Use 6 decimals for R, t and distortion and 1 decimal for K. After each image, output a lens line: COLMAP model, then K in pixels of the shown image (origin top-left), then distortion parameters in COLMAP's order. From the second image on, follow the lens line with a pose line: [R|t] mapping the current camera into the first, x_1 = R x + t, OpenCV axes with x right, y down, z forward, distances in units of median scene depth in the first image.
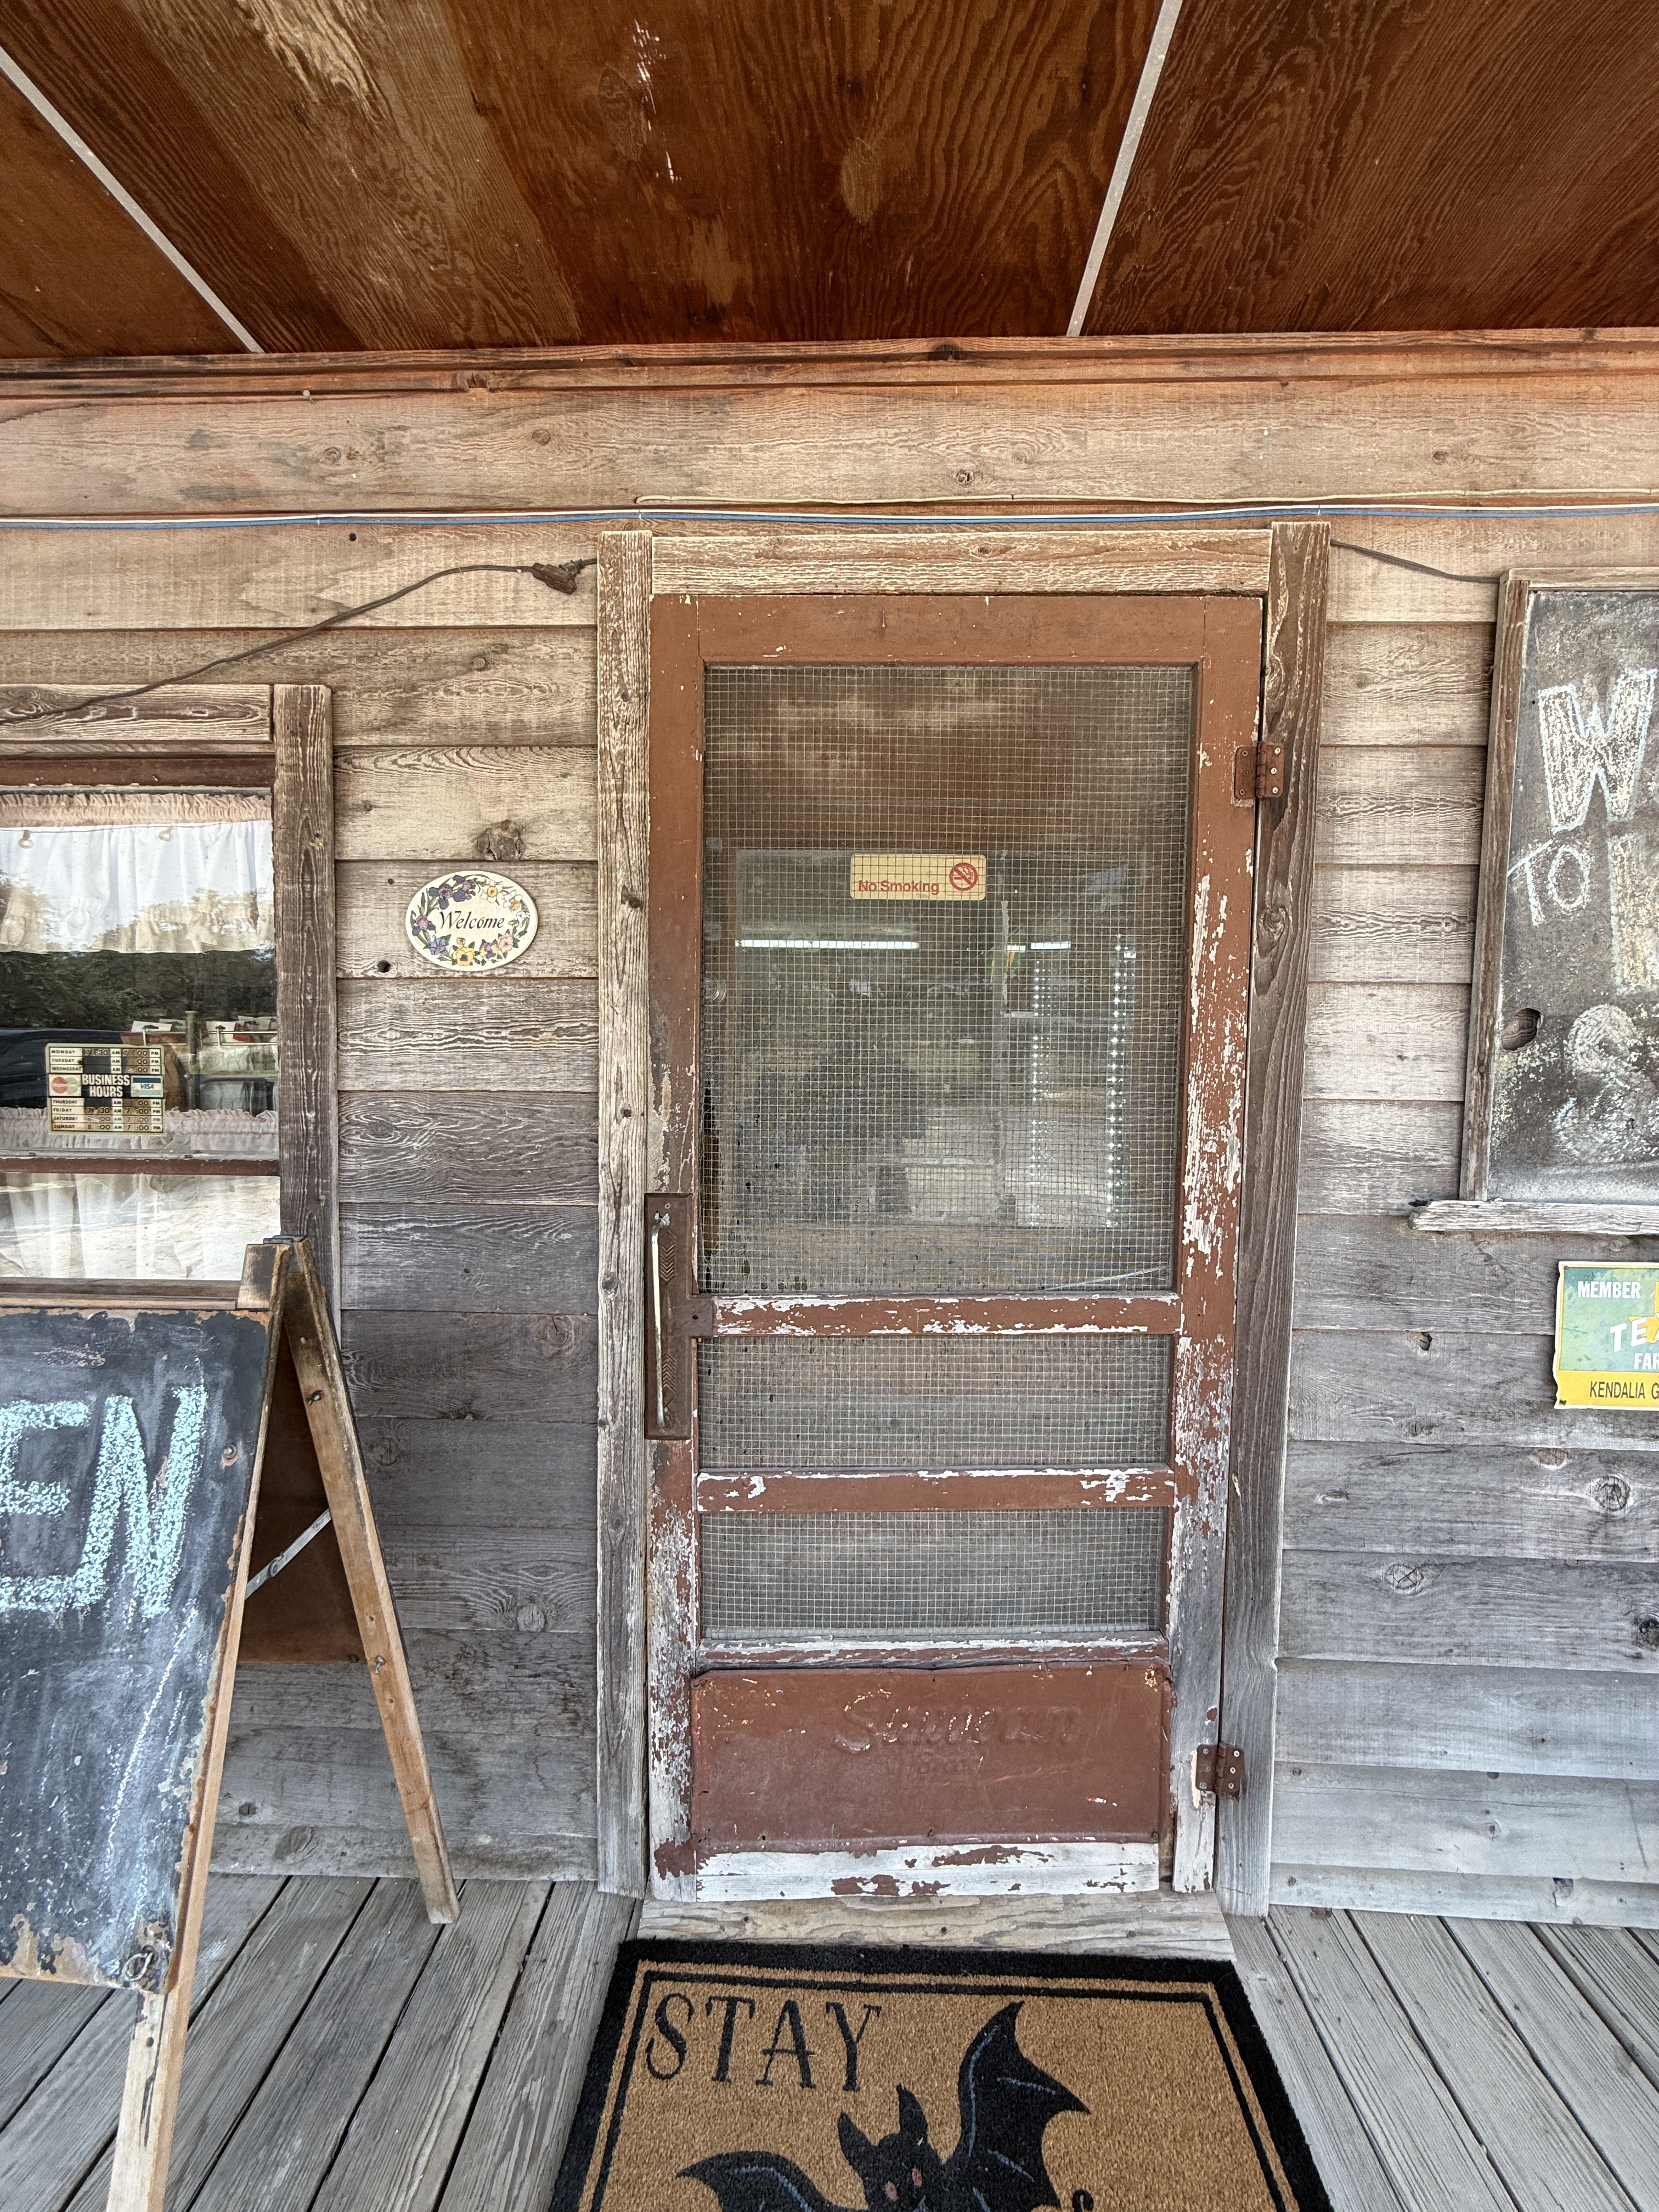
lens RADIAL K [[893.5, 0, 820.7], [0, 893.5, 1095.9], [0, 0, 1]] dist [0.004426, 0.000066]
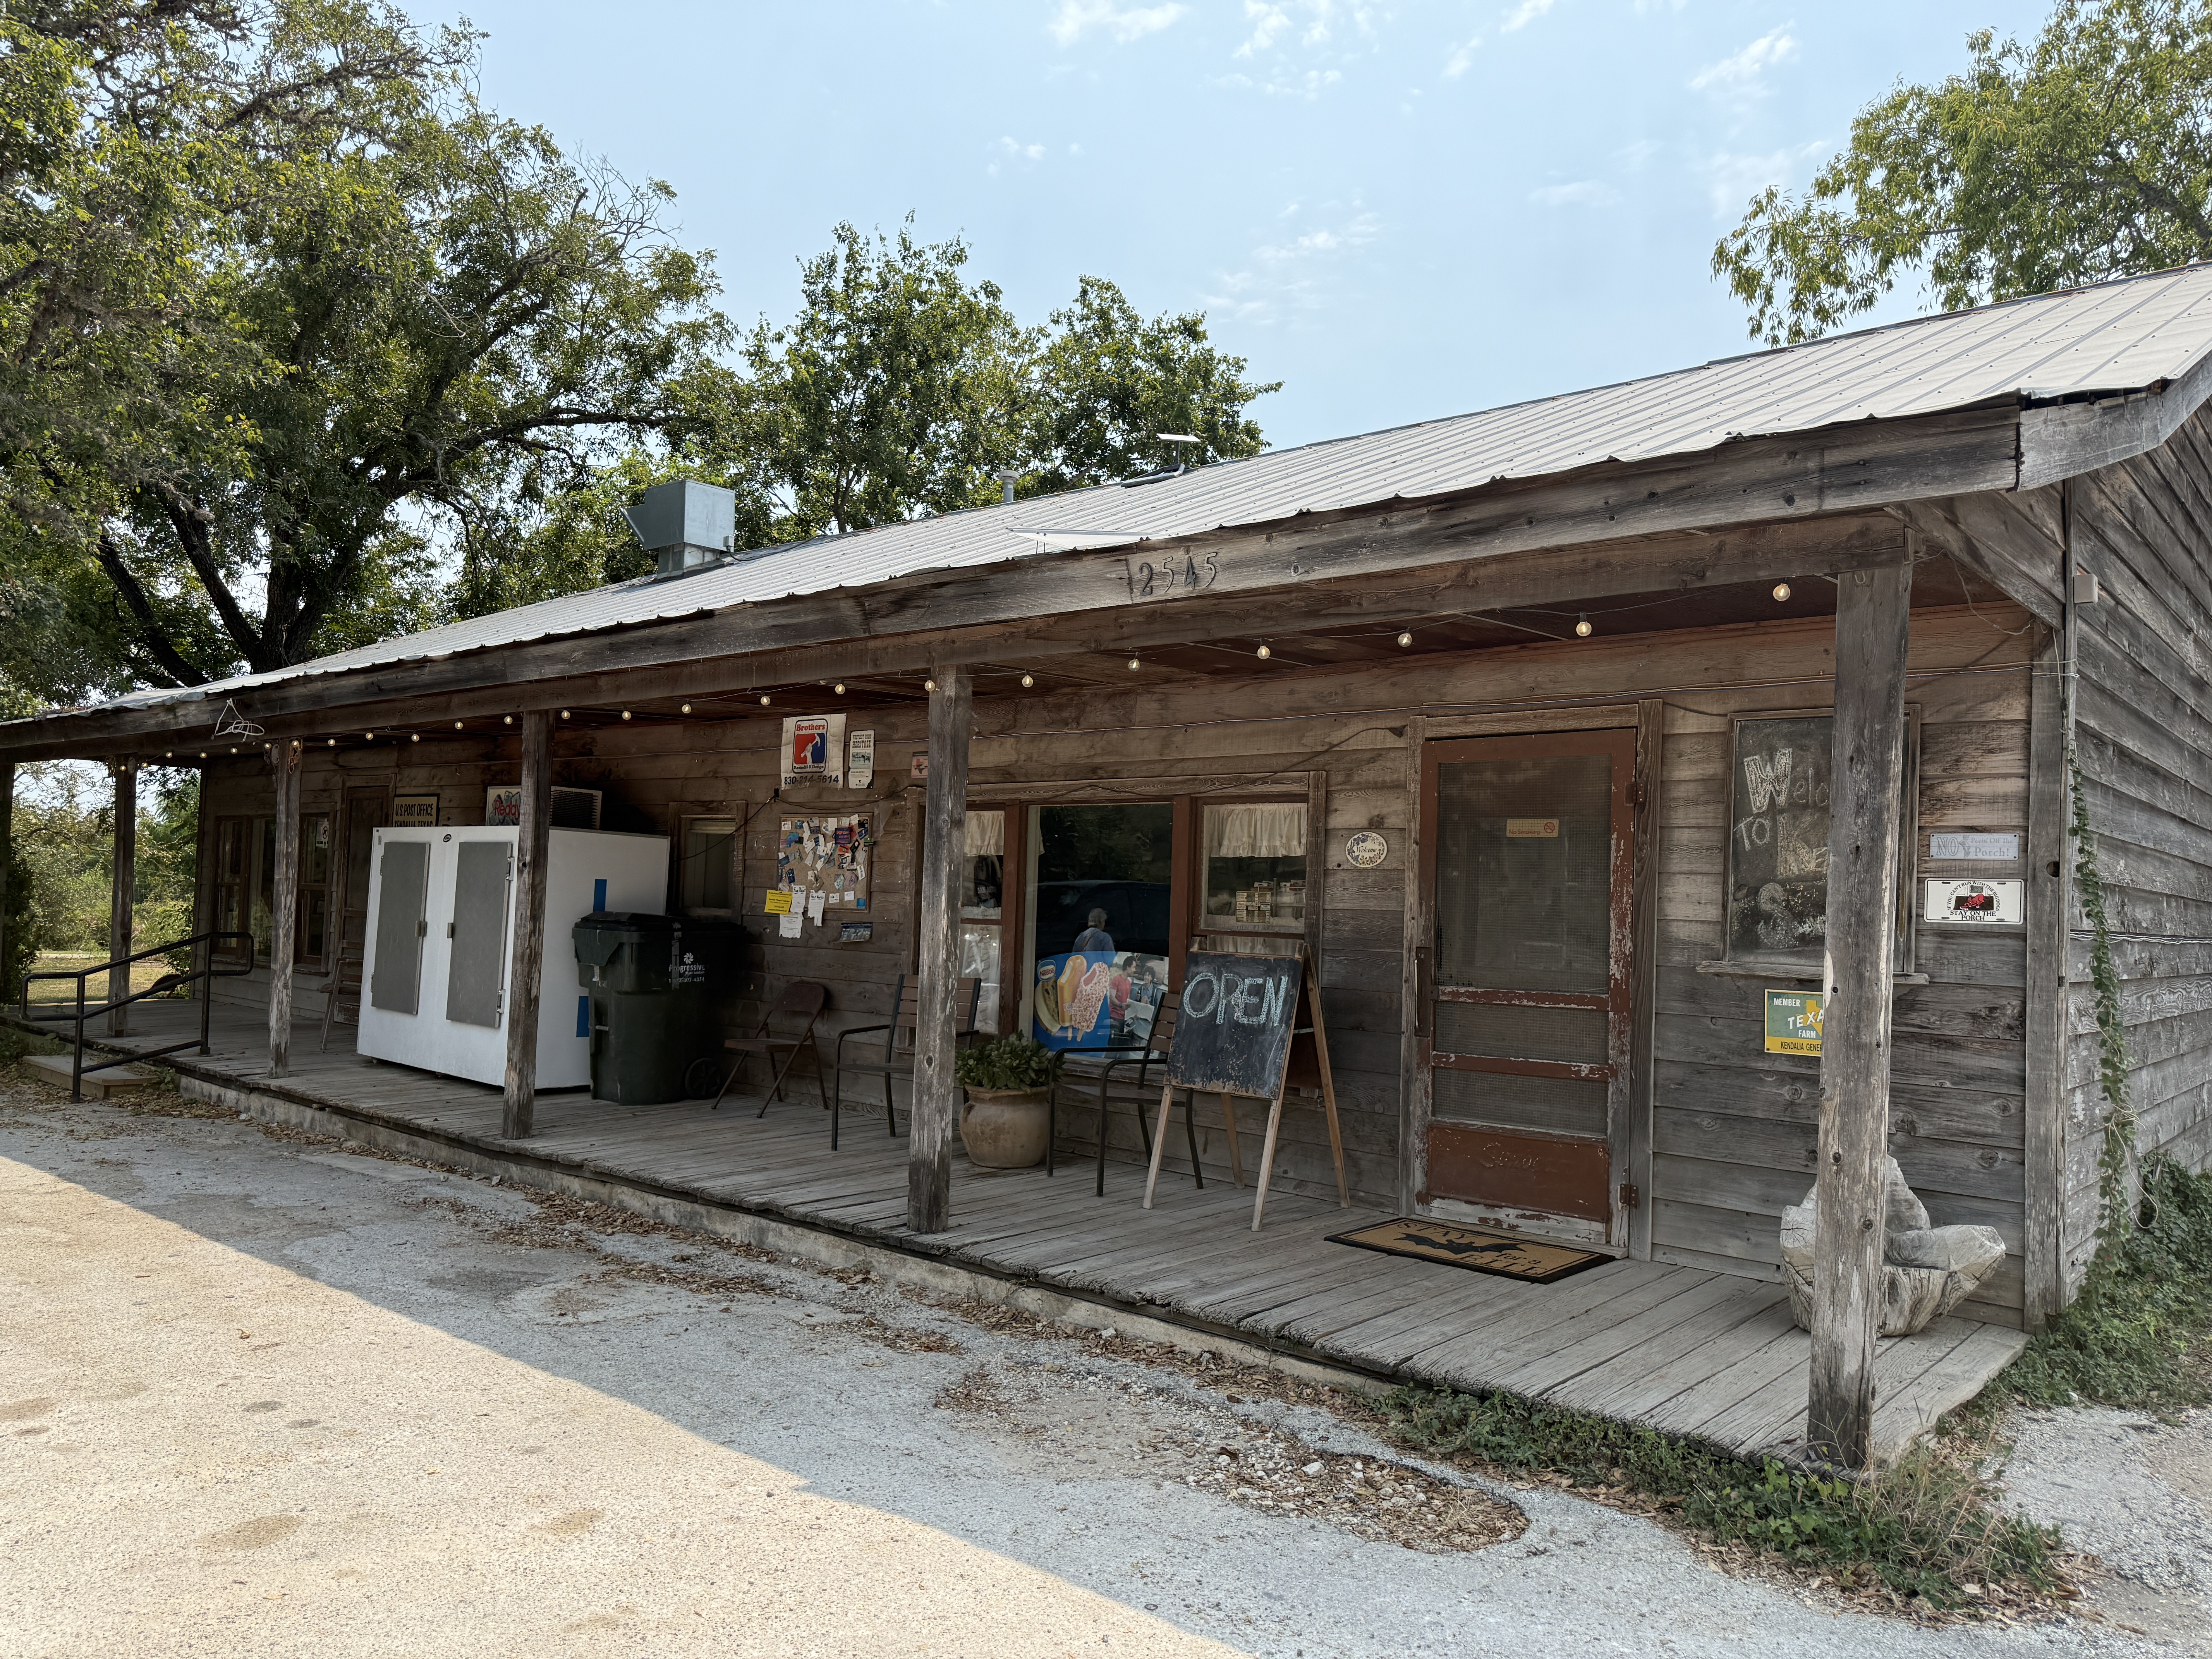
lens RADIAL K [[1588.0, 0, 1099.2], [0, 1588.0, 828.7], [0, 0, 1]] dist [0.009561, -0.003653]
pose [[0.784216, -0.012922, -0.620354, 2.095834], [-0.053347, 0.994677, -0.088157, 0.230652], [0.618191, 0.102228, 0.779352, -3.499946]]
